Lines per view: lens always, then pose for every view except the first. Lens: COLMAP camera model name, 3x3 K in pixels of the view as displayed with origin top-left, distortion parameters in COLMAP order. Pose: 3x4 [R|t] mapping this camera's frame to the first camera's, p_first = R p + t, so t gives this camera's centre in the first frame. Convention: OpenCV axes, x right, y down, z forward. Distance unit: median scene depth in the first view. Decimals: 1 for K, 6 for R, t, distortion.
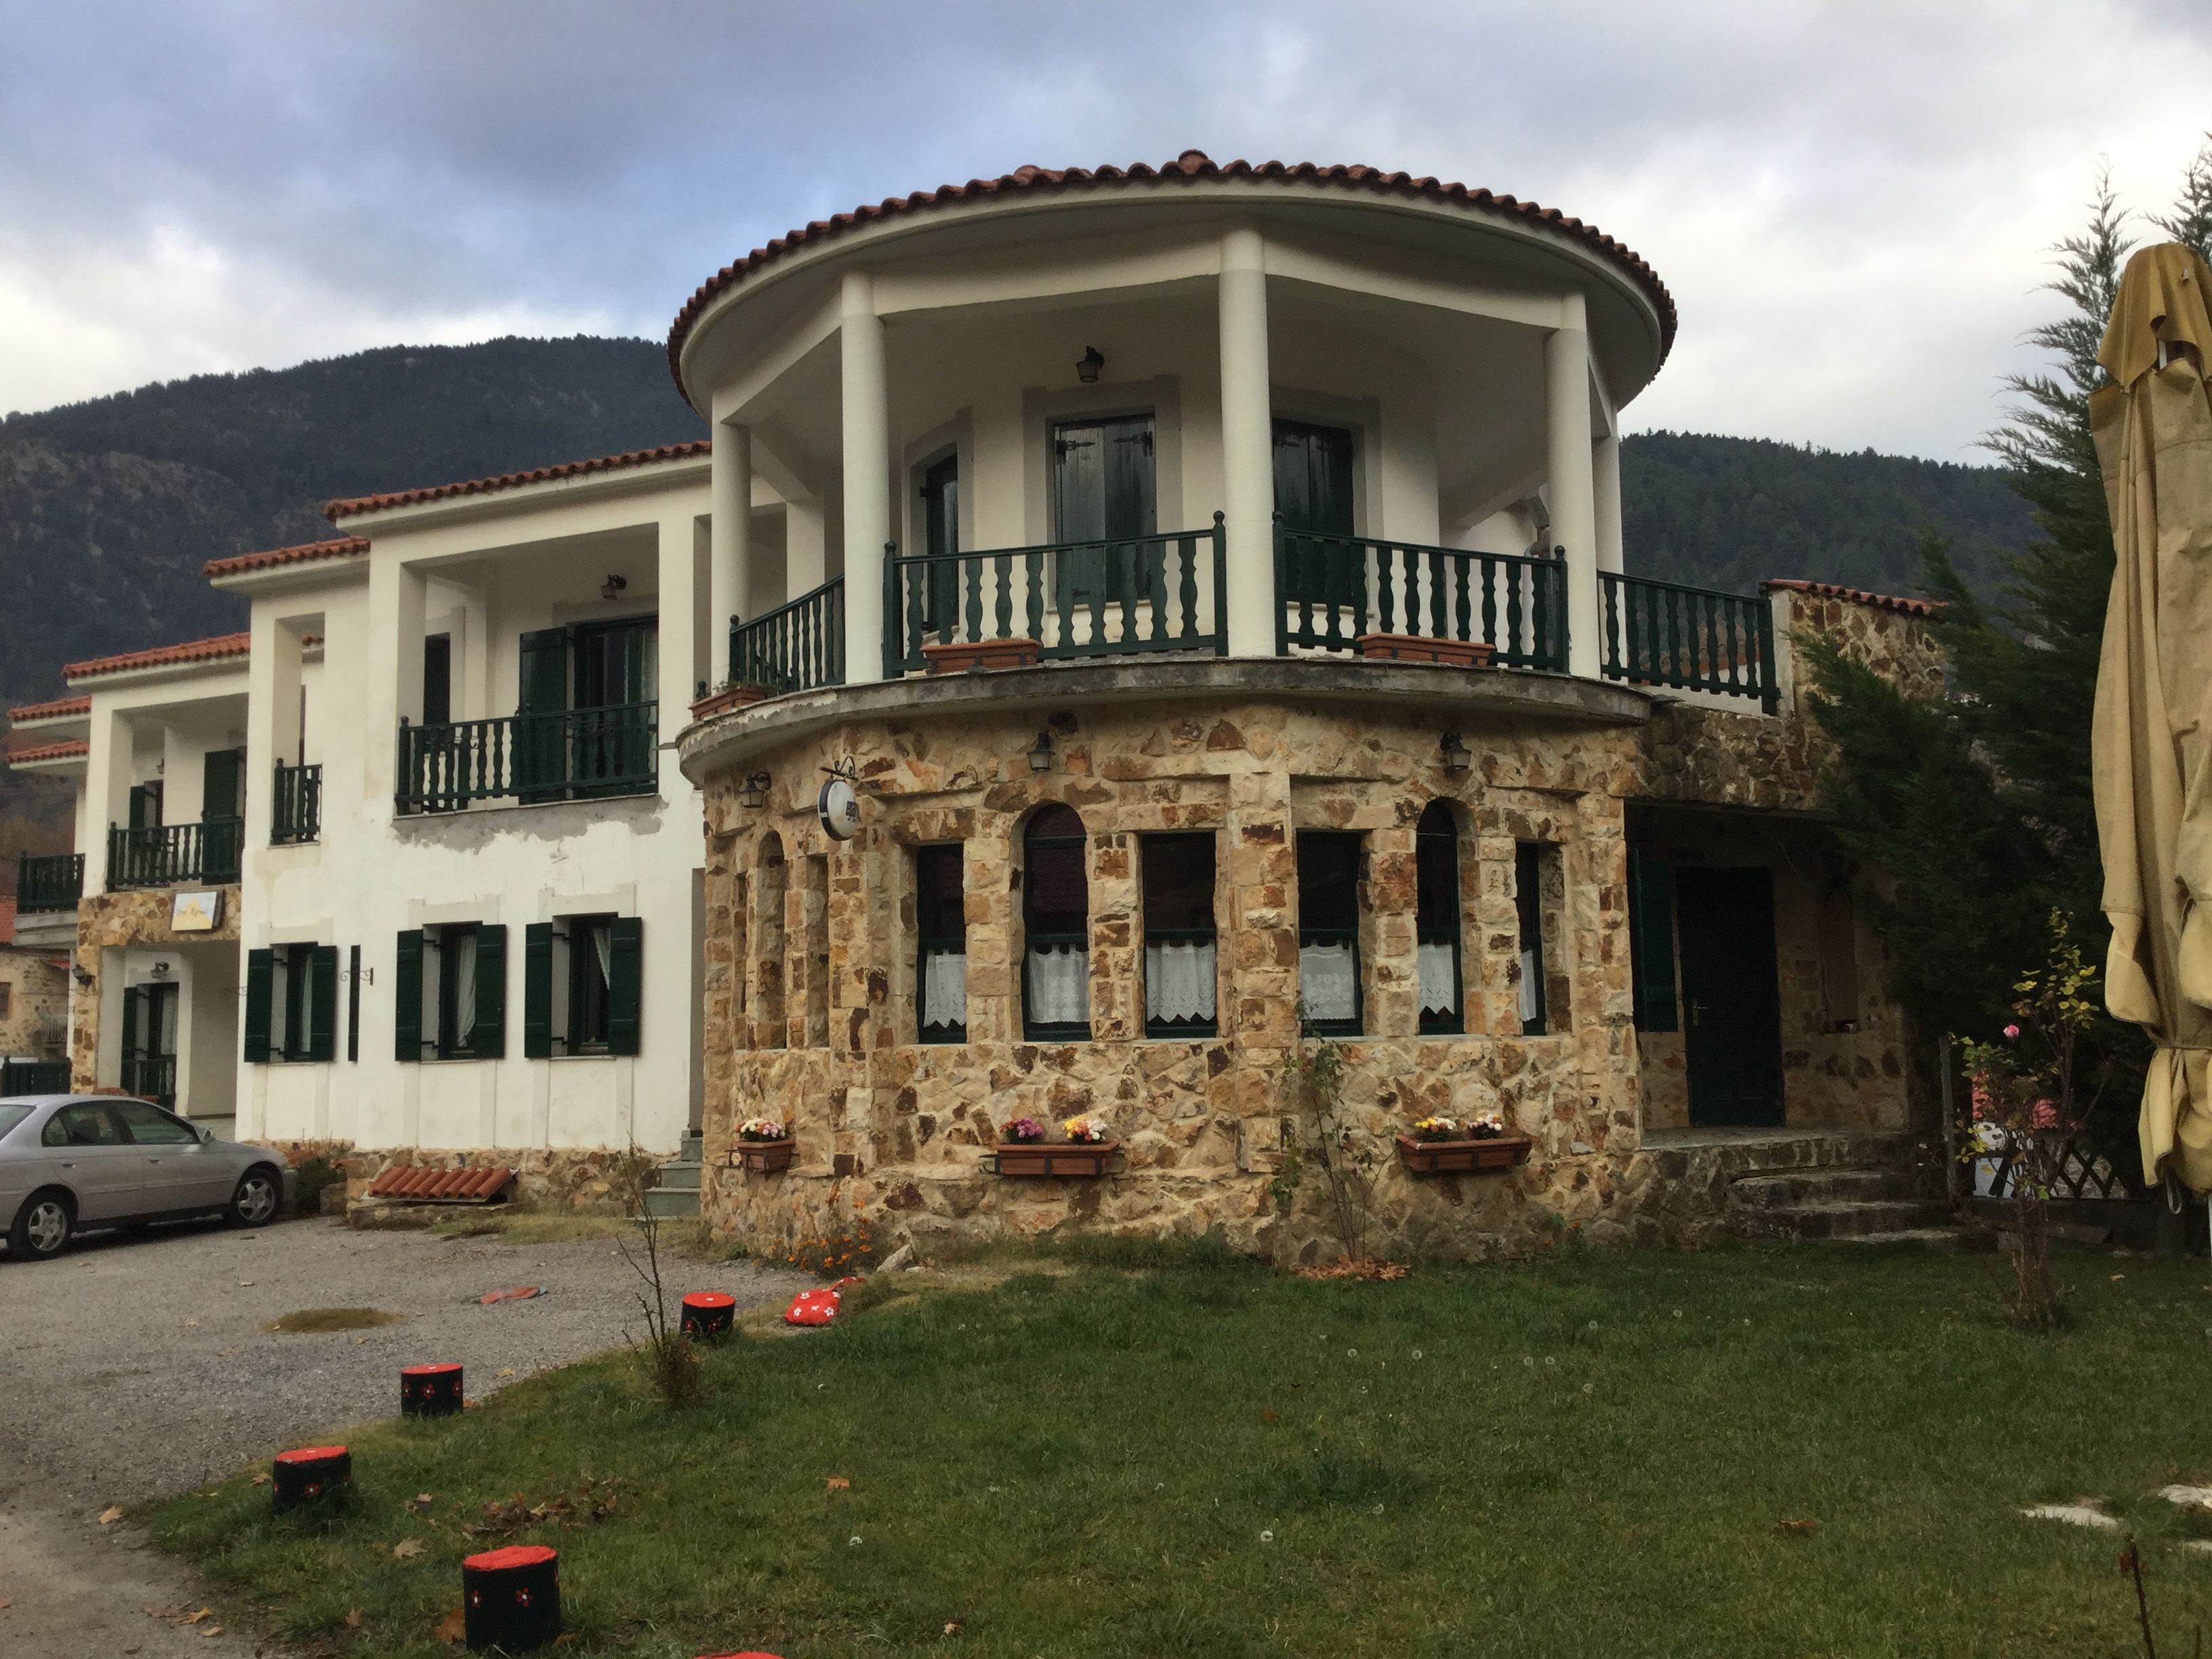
lens RADIAL K [[2004.5, 0, 1106.2], [0, 2004.5, 836.3], [0, 0, 1]] dist [0.068218, 0.000000]
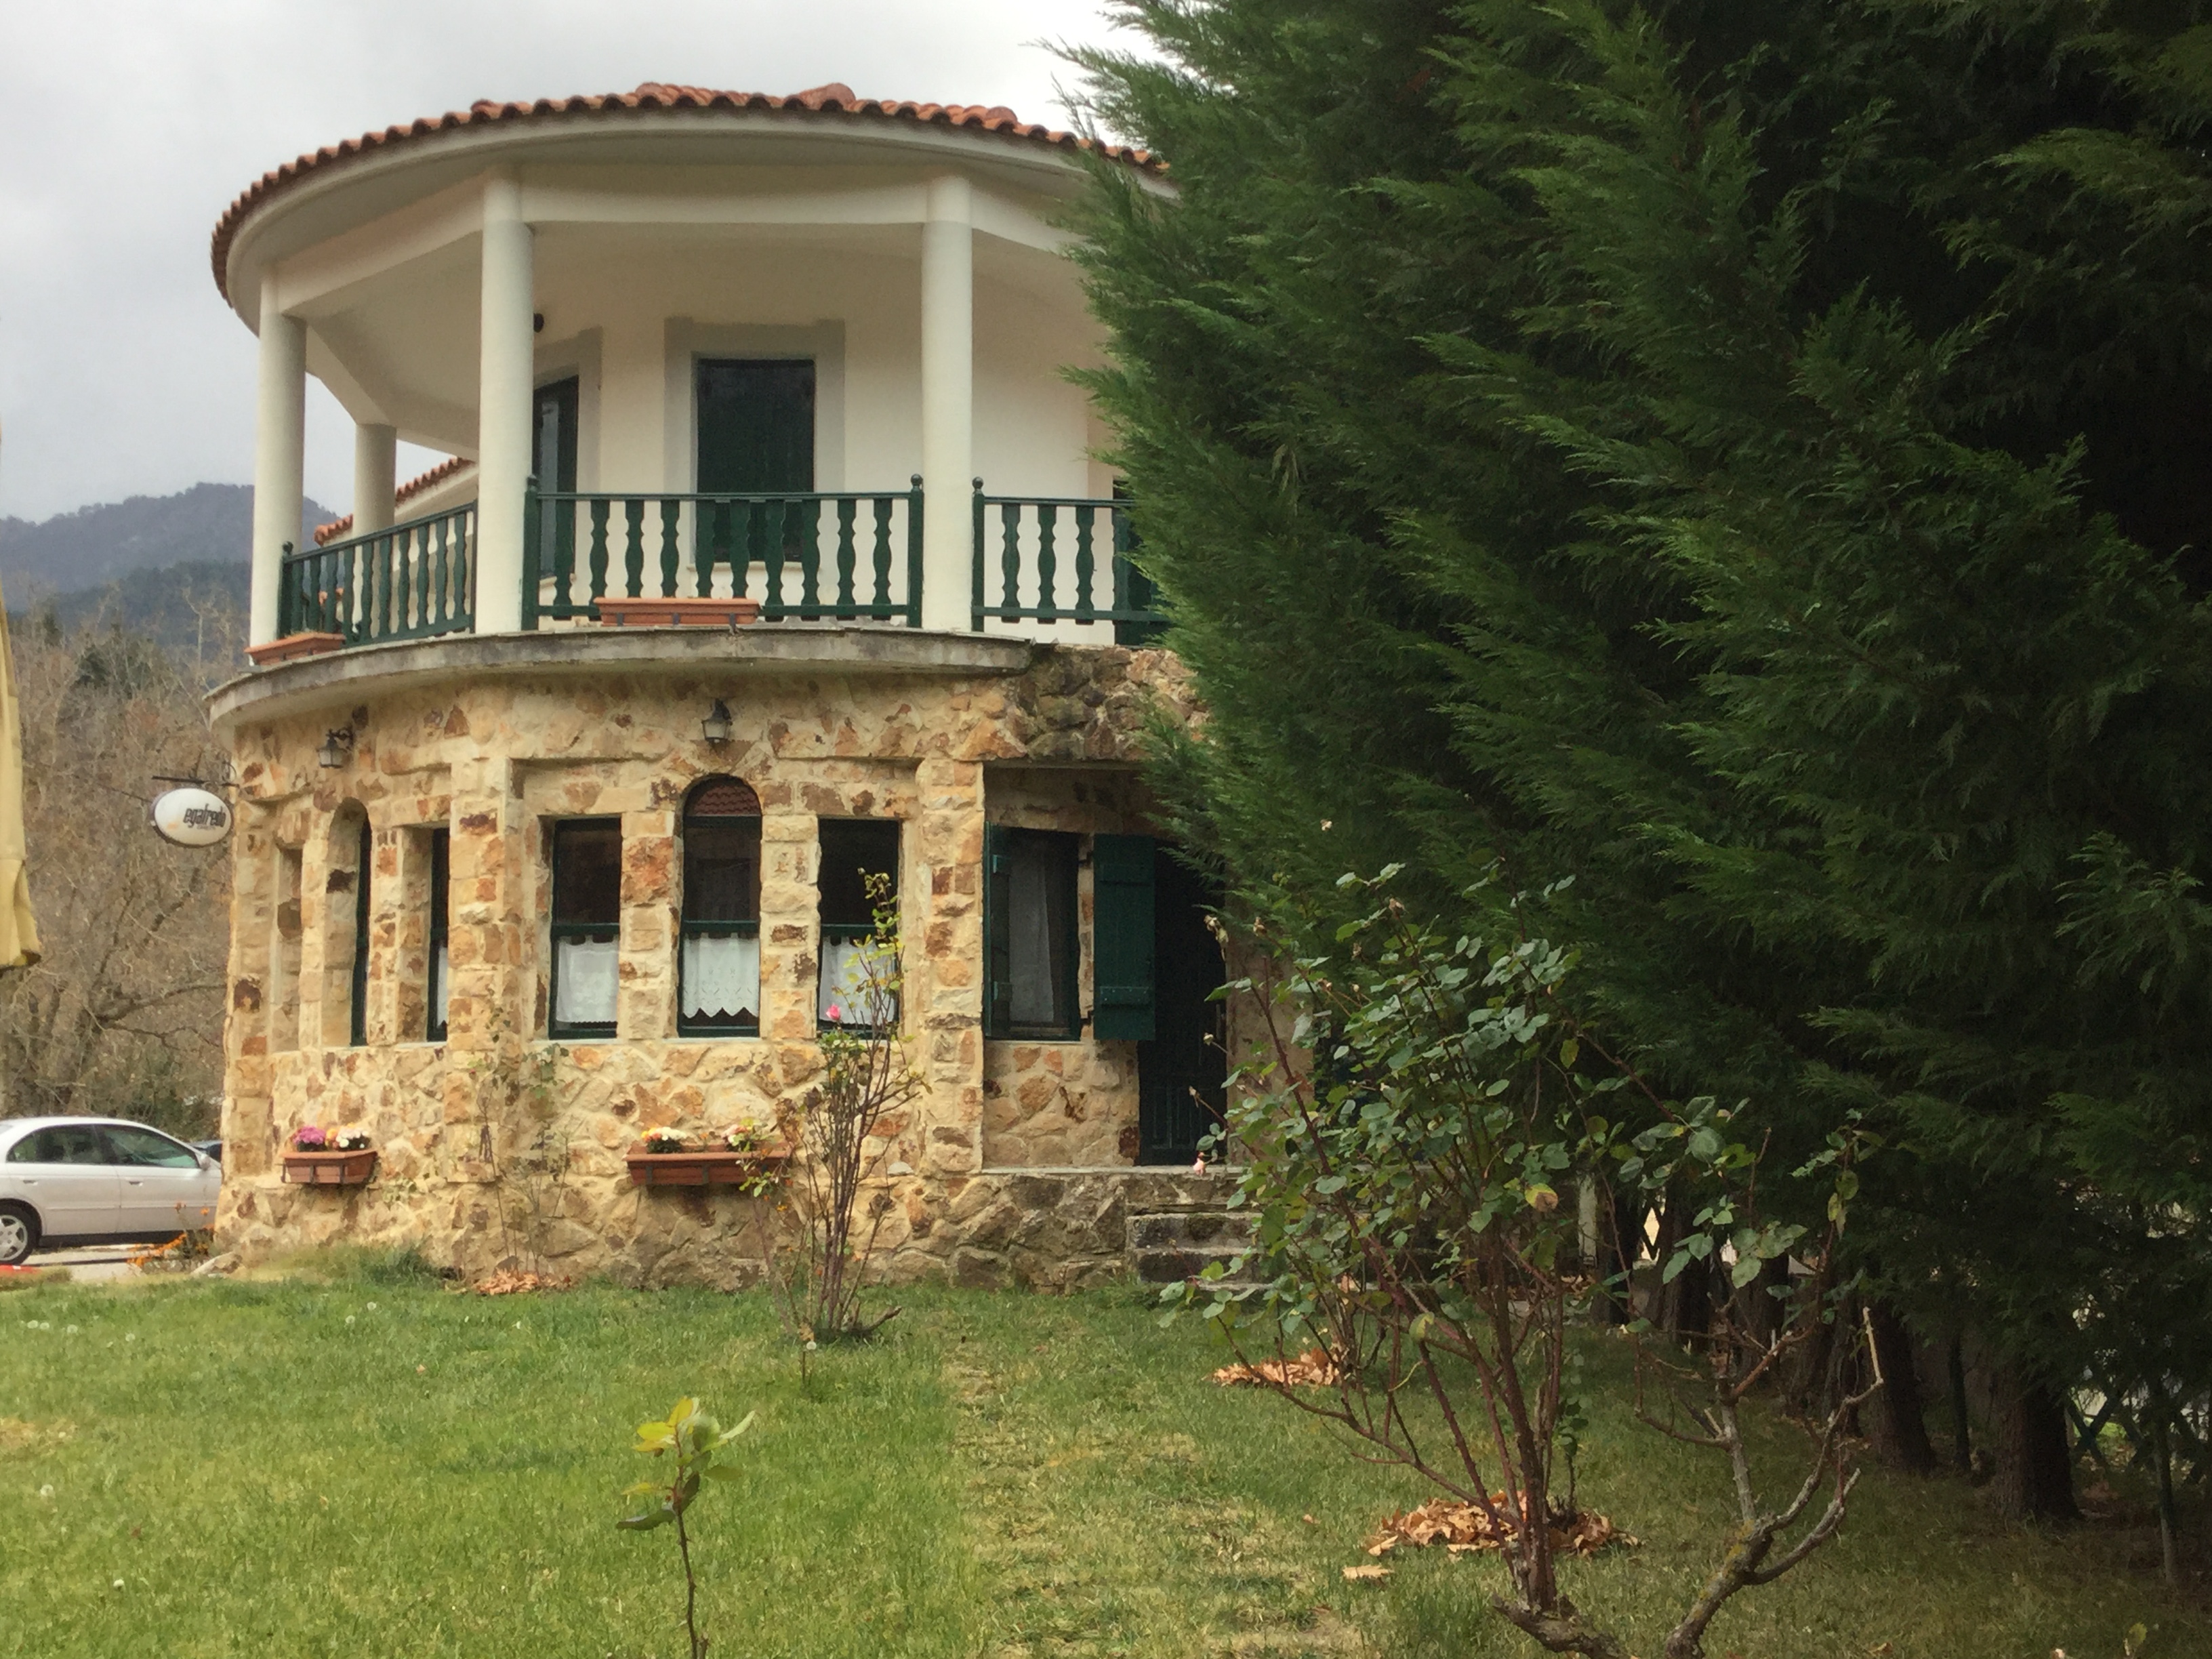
lens RADIAL K [[2675.7, 0, 1106.5], [0, 2675.7, 826.1], [0, 0, 1]] dist [0.056364, 0.000000]
pose [[0.888665, -0.041948, -0.456634, 0.883544], [0.037910, 0.999119, -0.018006, 0.032673], [0.456987, -0.001310, 0.889473, 0.015658]]
